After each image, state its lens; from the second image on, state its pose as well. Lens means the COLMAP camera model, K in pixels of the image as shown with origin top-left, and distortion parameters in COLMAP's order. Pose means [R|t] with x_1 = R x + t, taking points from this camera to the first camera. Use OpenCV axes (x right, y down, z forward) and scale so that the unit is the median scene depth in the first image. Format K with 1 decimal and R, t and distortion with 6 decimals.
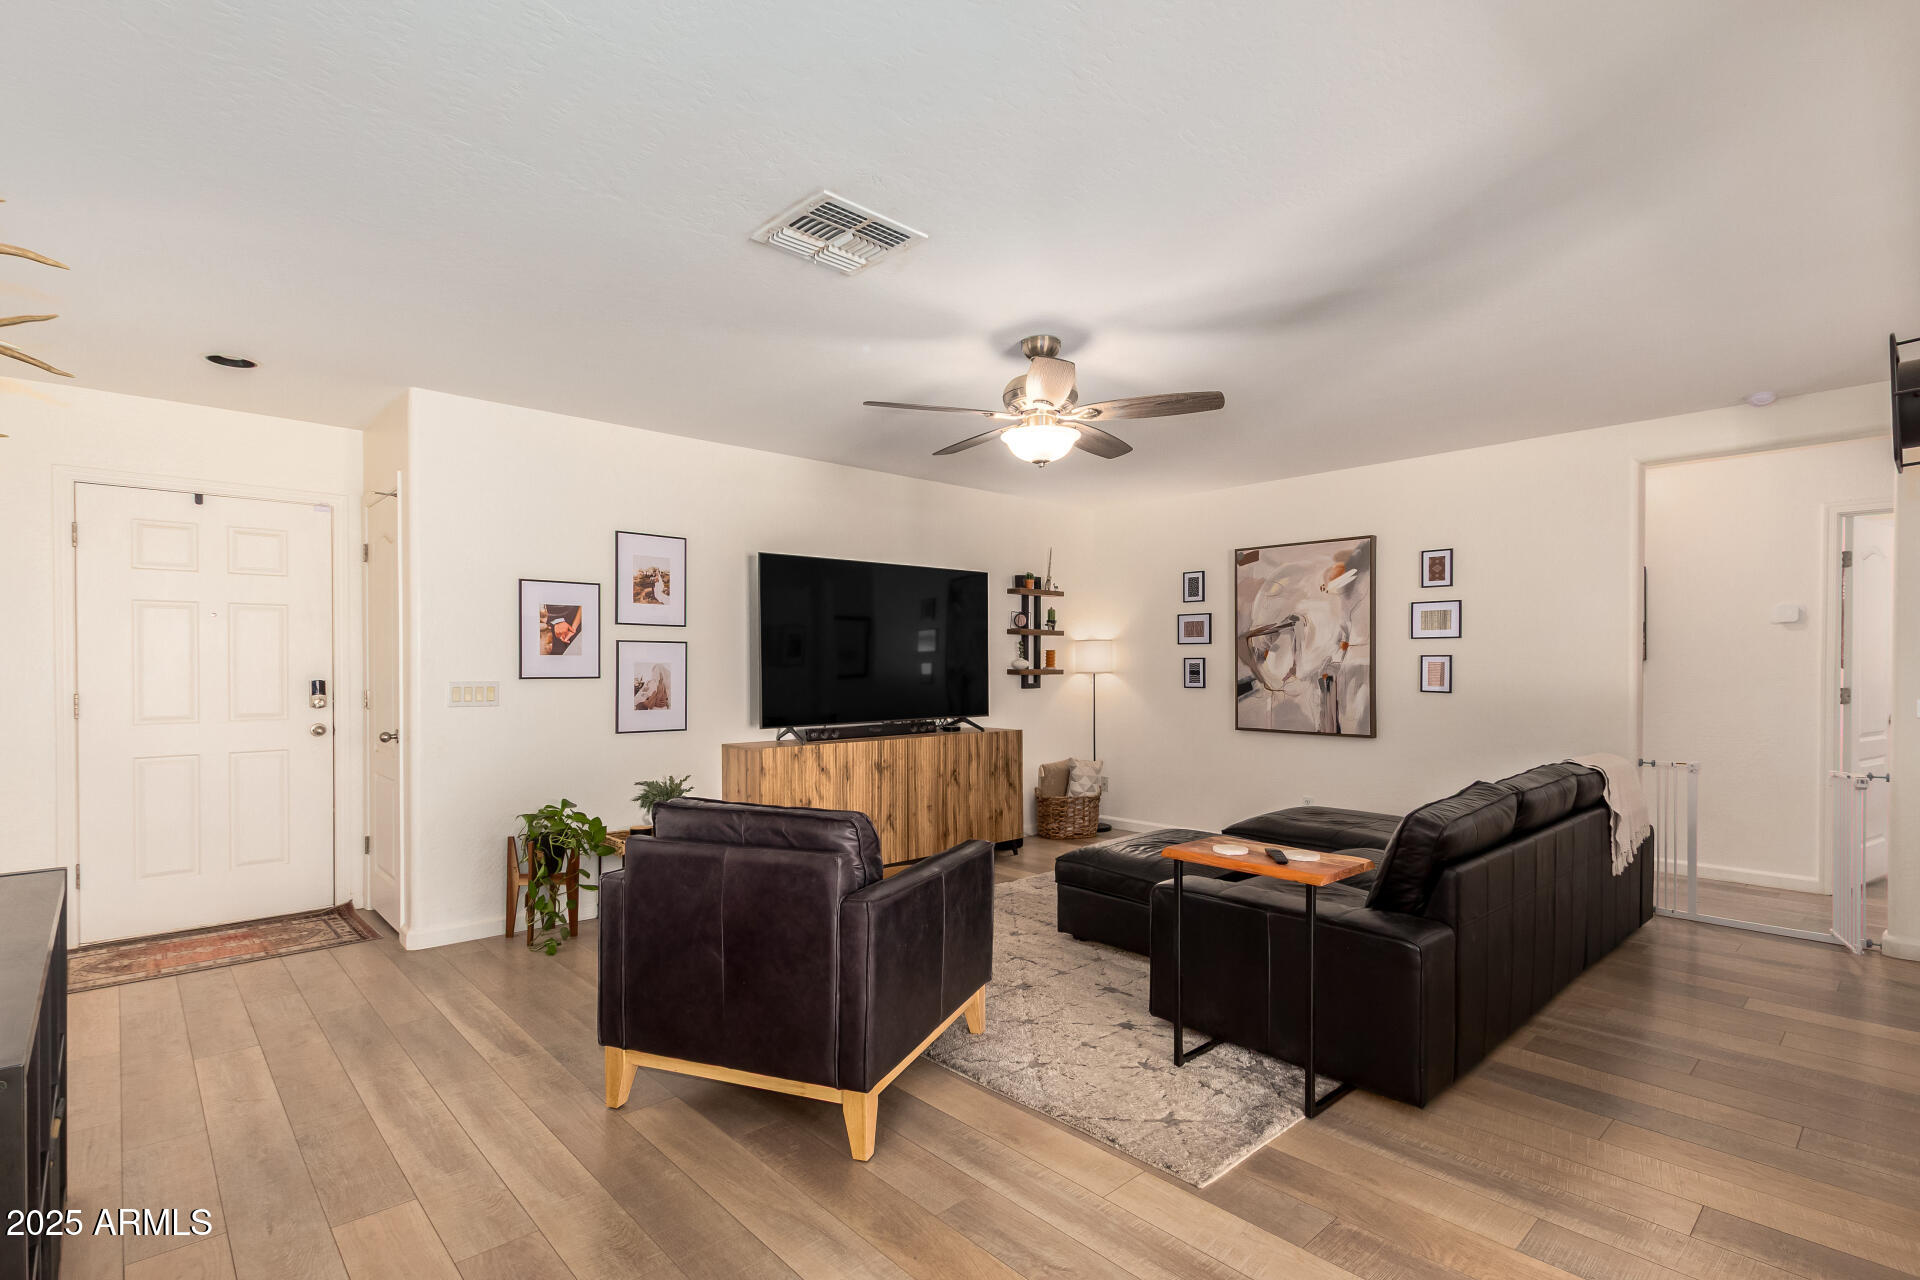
lens RADIAL K [[905.6, 0, 967.7], [0, 905.6, 654.8], [0, 0, 1]] dist [0.001891, 0.000222]
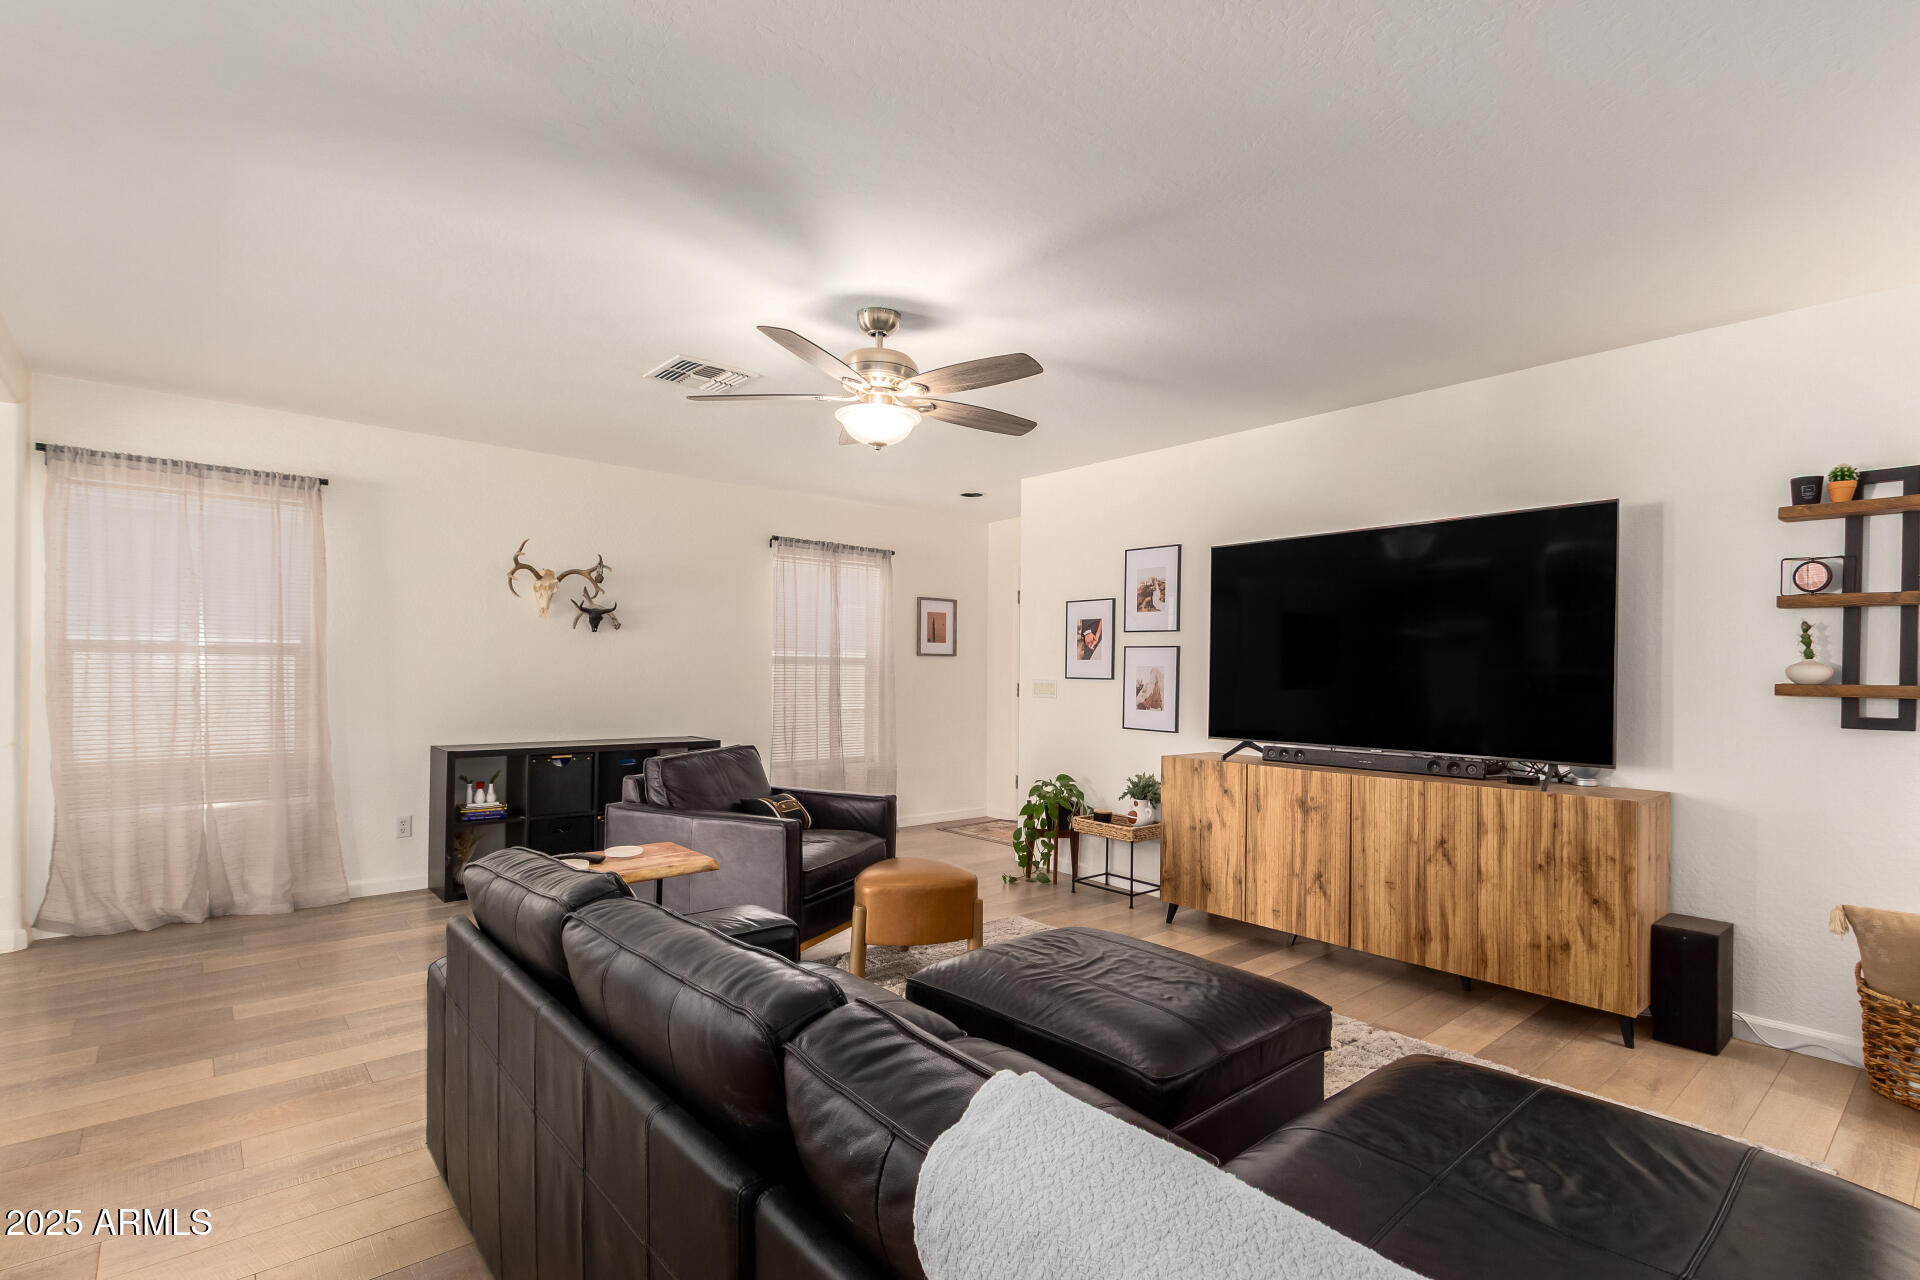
lens RADIAL K [[905.6, 0, 967.7], [0, 905.6, 654.8], [0, 0, 1]] dist [0.001891, 0.000222]
pose [[-0.037847, -0.016738, -0.999143, 0.719834], [-0.001615, 0.999859, -0.016689, 0.013009], [0.999282, 0.000982, -0.037869, 0.808739]]
